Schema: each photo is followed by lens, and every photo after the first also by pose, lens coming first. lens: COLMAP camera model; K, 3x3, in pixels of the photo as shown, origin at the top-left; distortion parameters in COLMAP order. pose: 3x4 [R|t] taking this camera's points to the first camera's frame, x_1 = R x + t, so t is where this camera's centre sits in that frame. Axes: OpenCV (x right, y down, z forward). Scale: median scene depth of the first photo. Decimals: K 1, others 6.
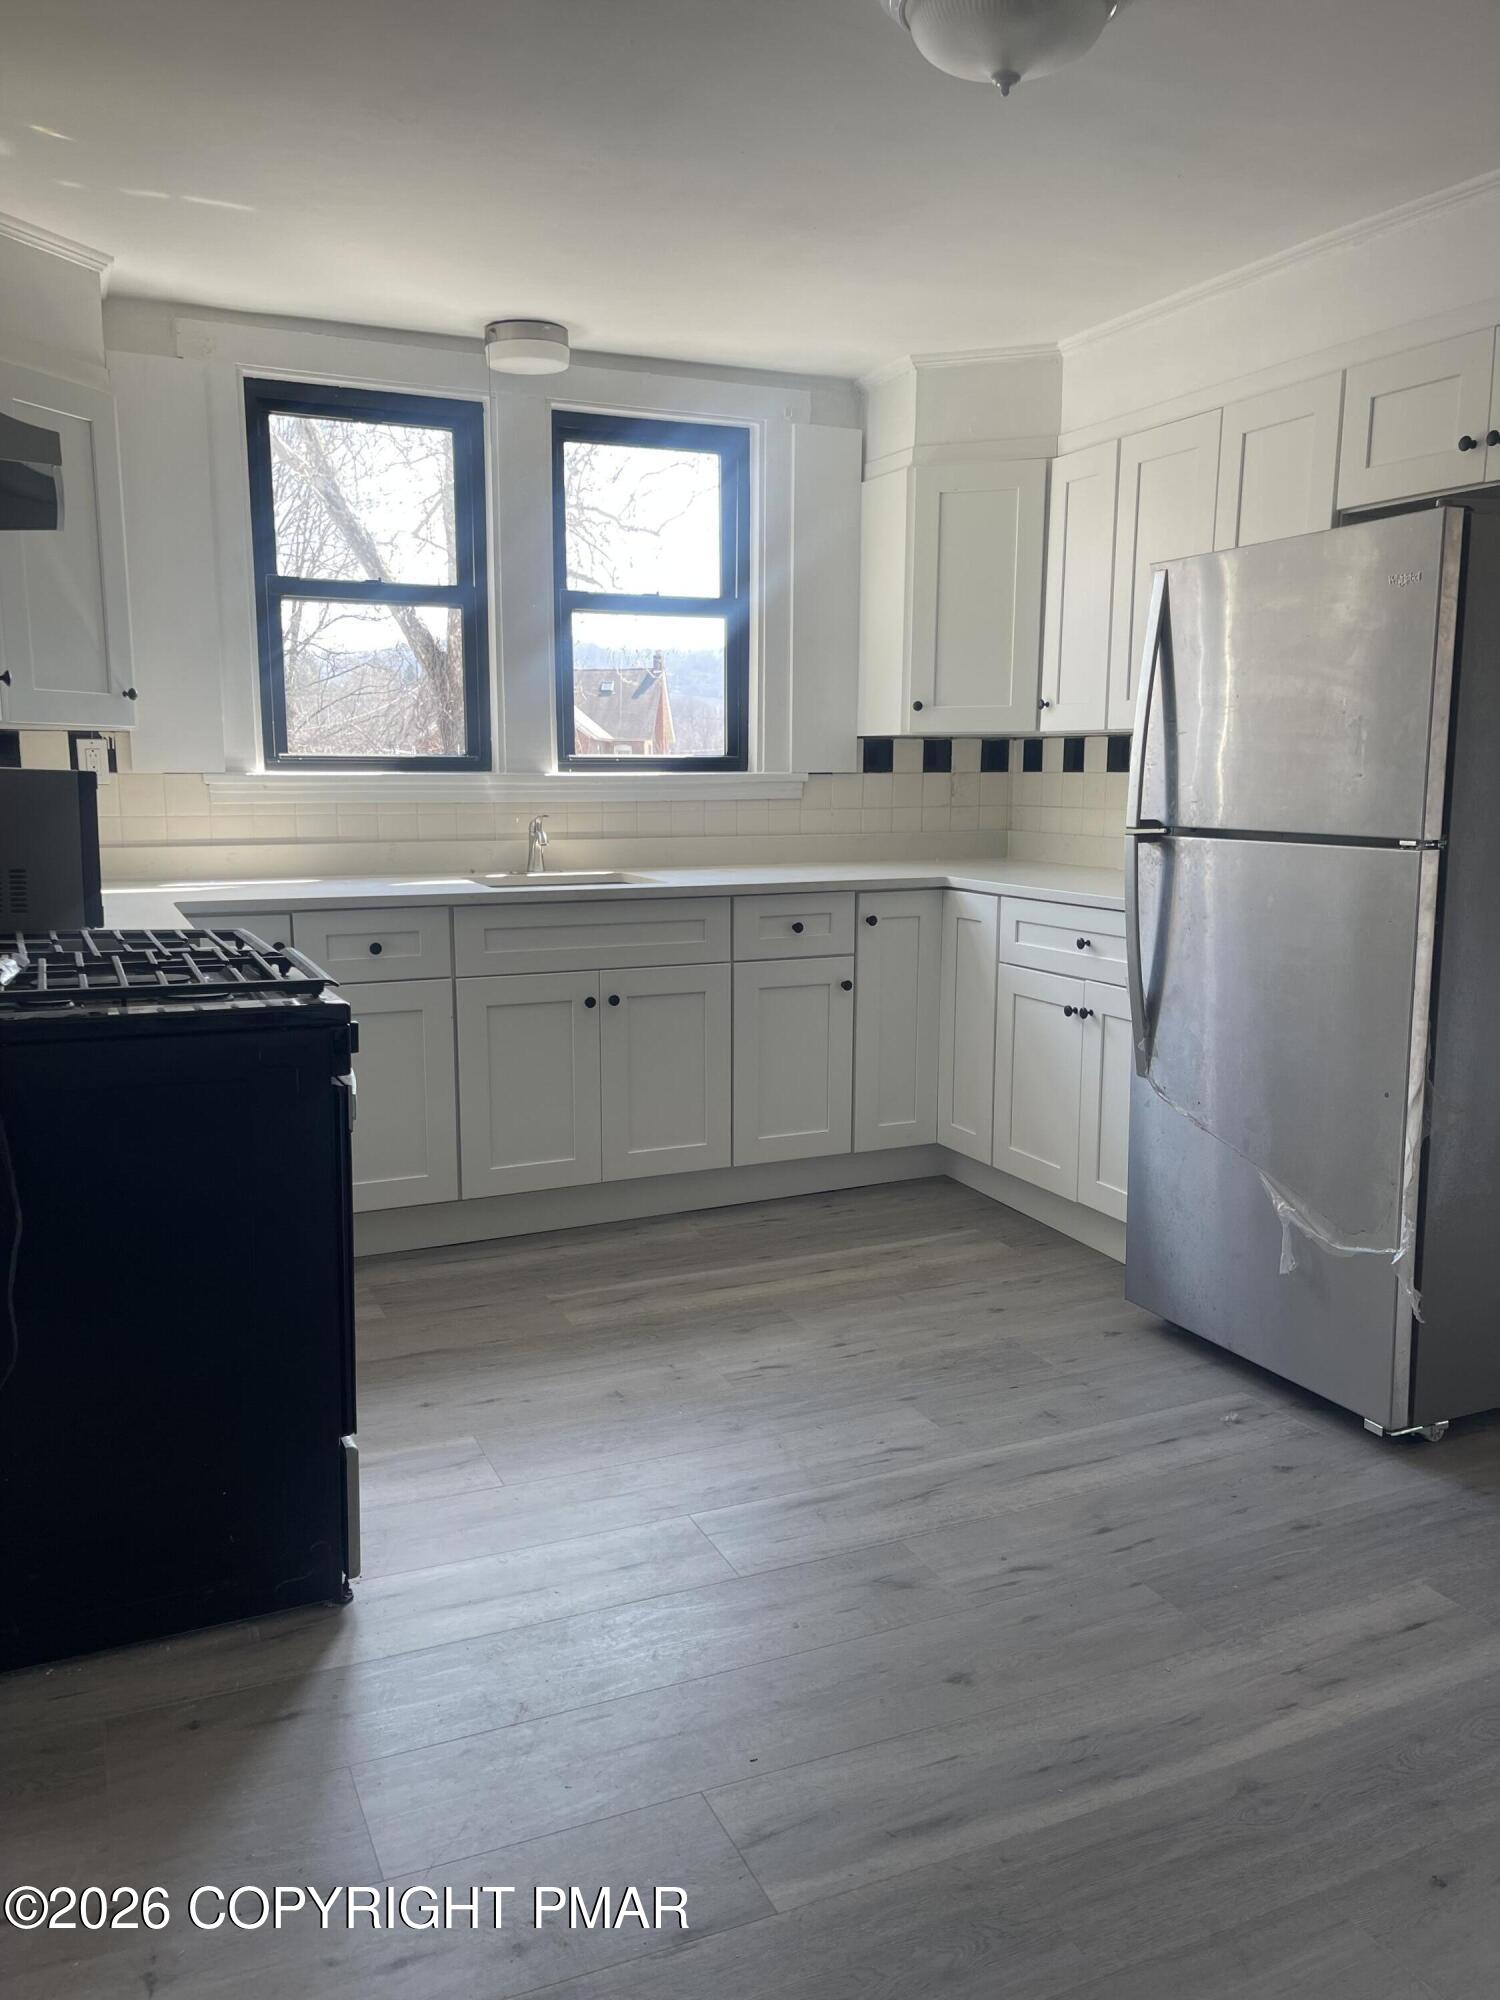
lens RADIAL K [[1496.4, 0, 741.0], [0, 1496.4, 993.5], [0, 0, 1]] dist [0.074696, -0.107570]
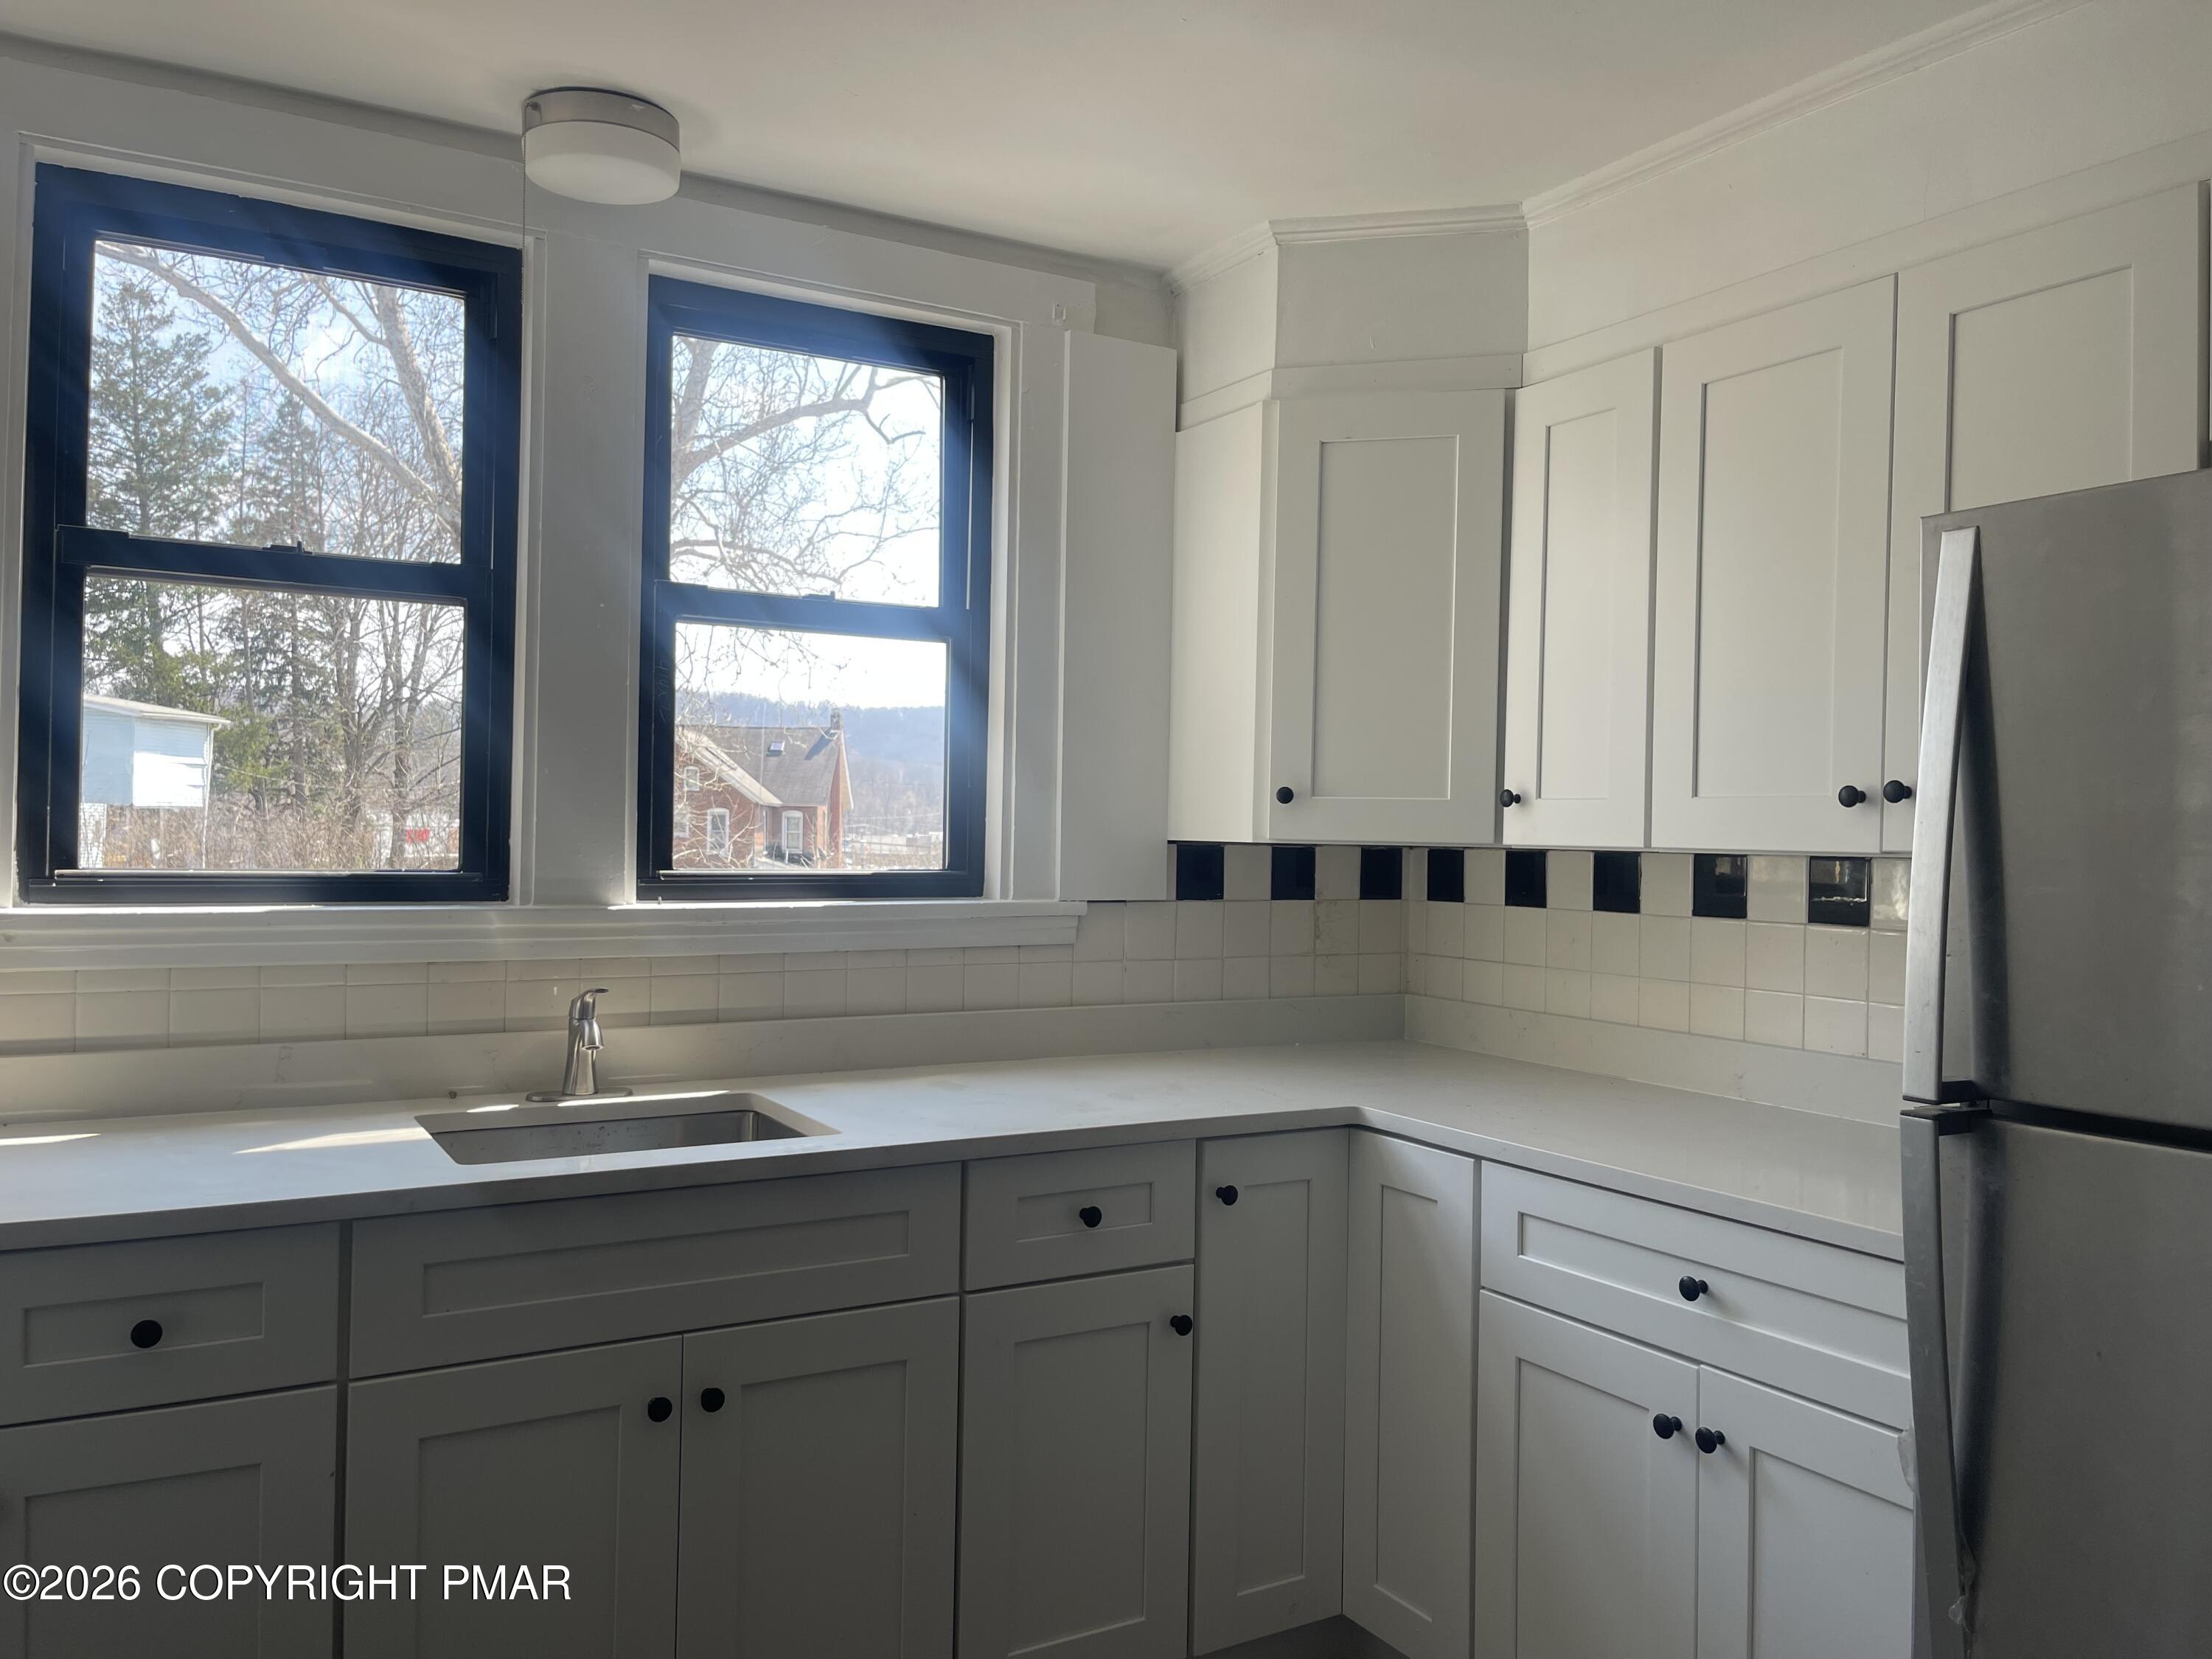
lens RADIAL K [[1655.0, 0, 1116.2], [0, 1655.0, 841.6], [0, 0, 1]] dist [0.074696, -0.107570]
pose [[0.993292, 0.016277, 0.114486, -0.020580], [0.000728, 0.989143, -0.146951, -0.085490], [-0.115635, 0.146049, 0.982496, 0.409648]]
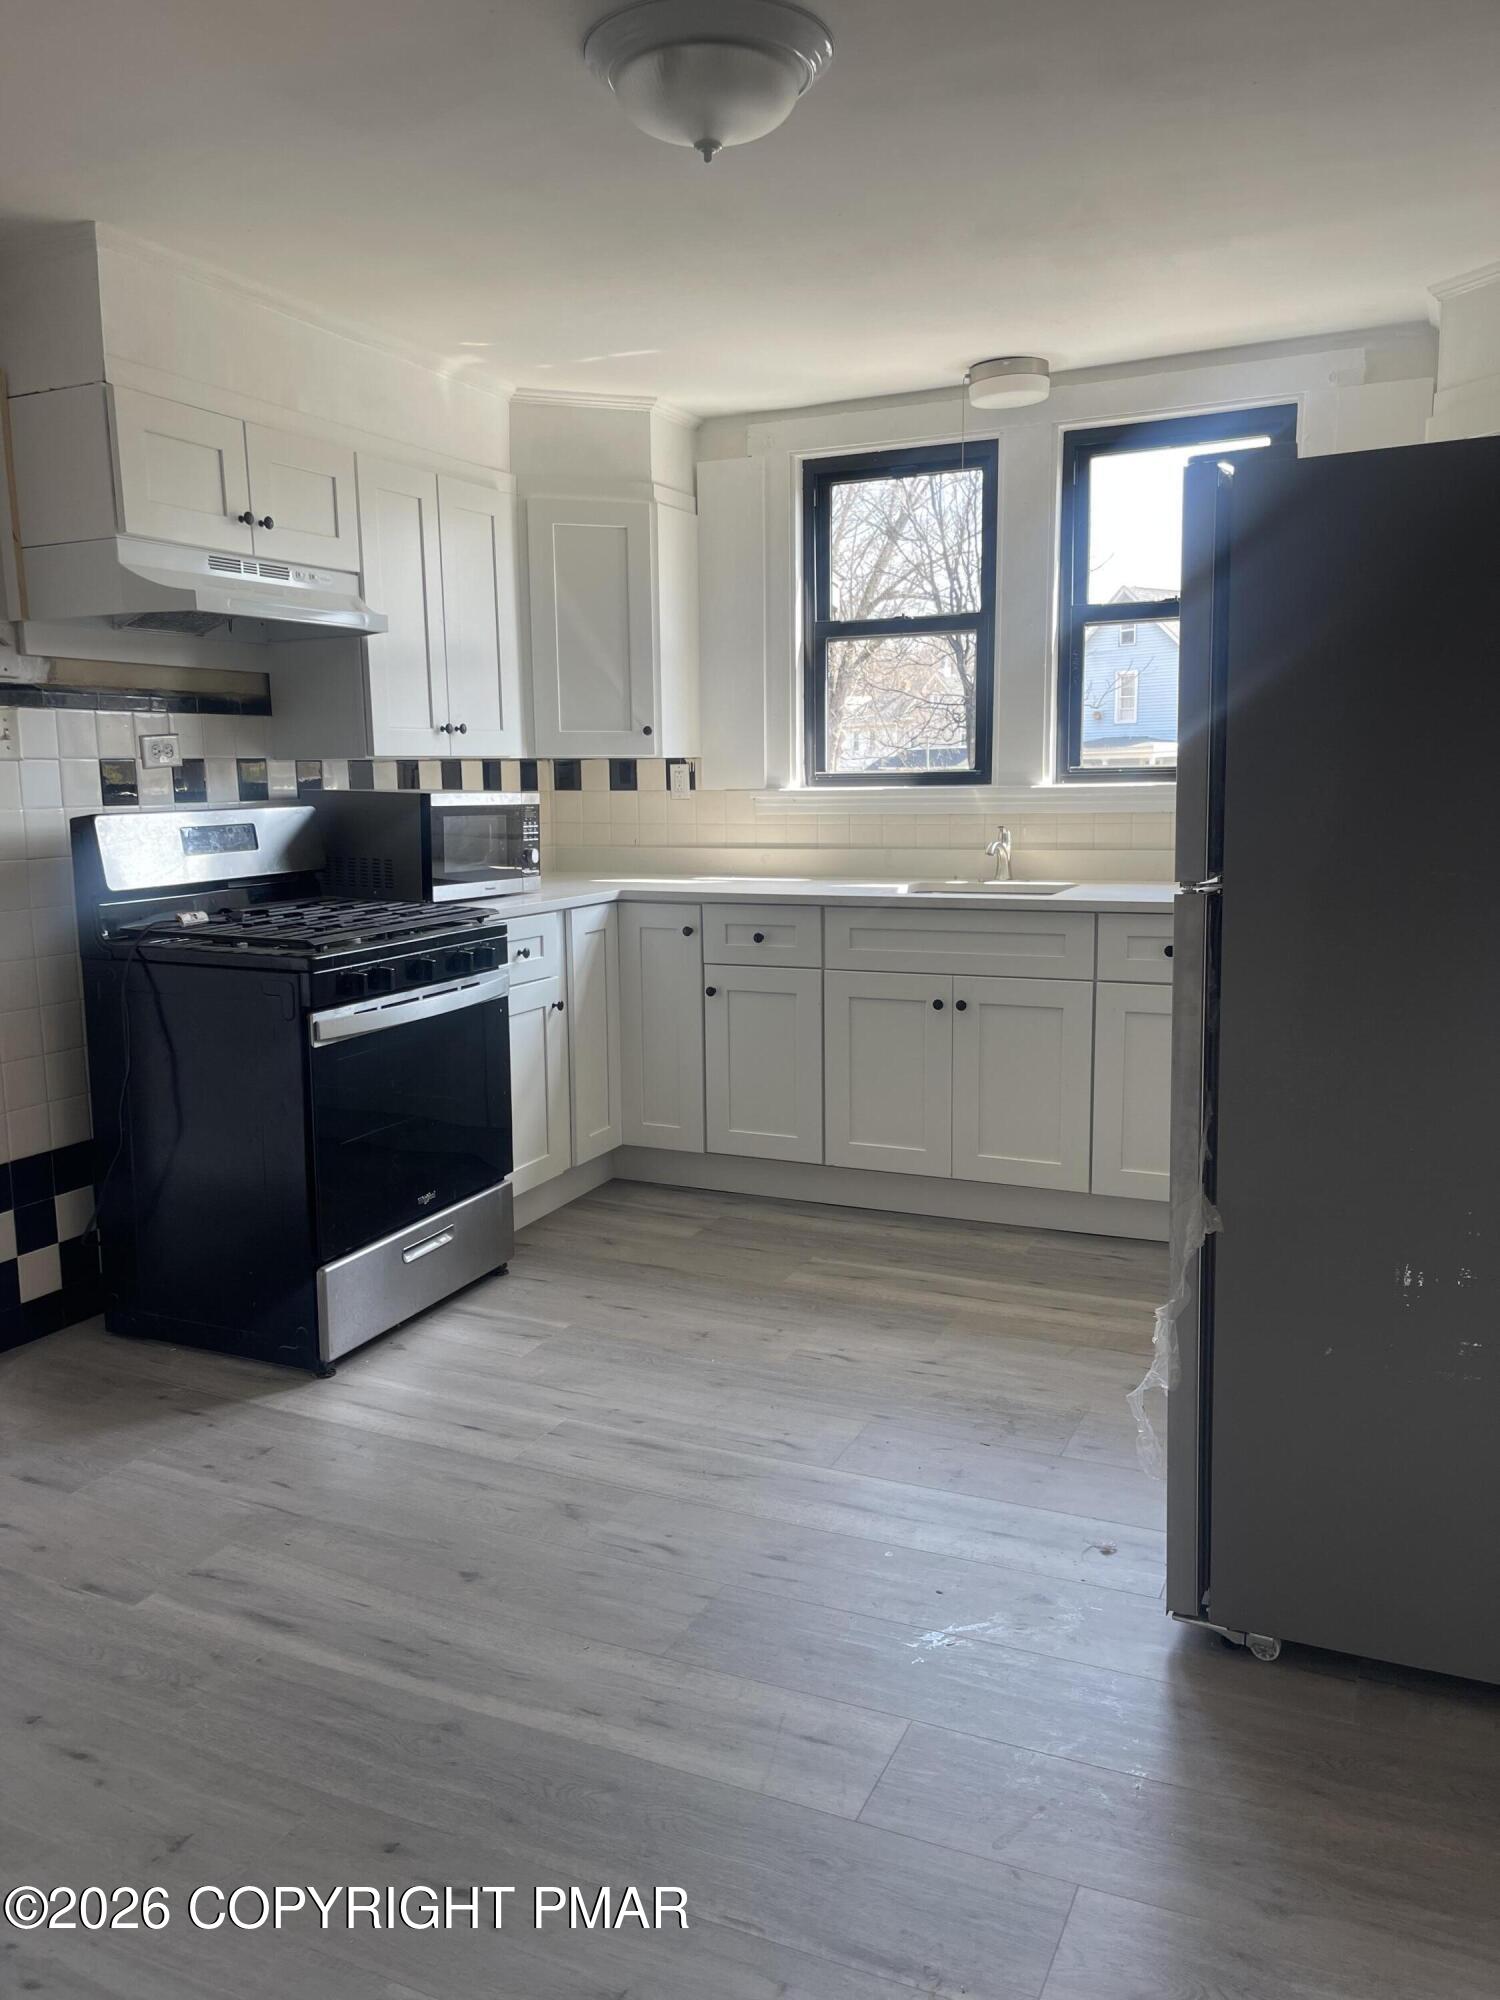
lens RADIAL K [[1496.4, 0, 741.0], [0, 1496.4, 993.5], [0, 0, 1]] dist [0.074696, -0.107570]
pose [[0.650826, 0.100432, -0.752555, 0.555800], [-0.099238, 0.993961, 0.046826, -0.034750], [0.752714, 0.044206, 0.656862, 0.184900]]
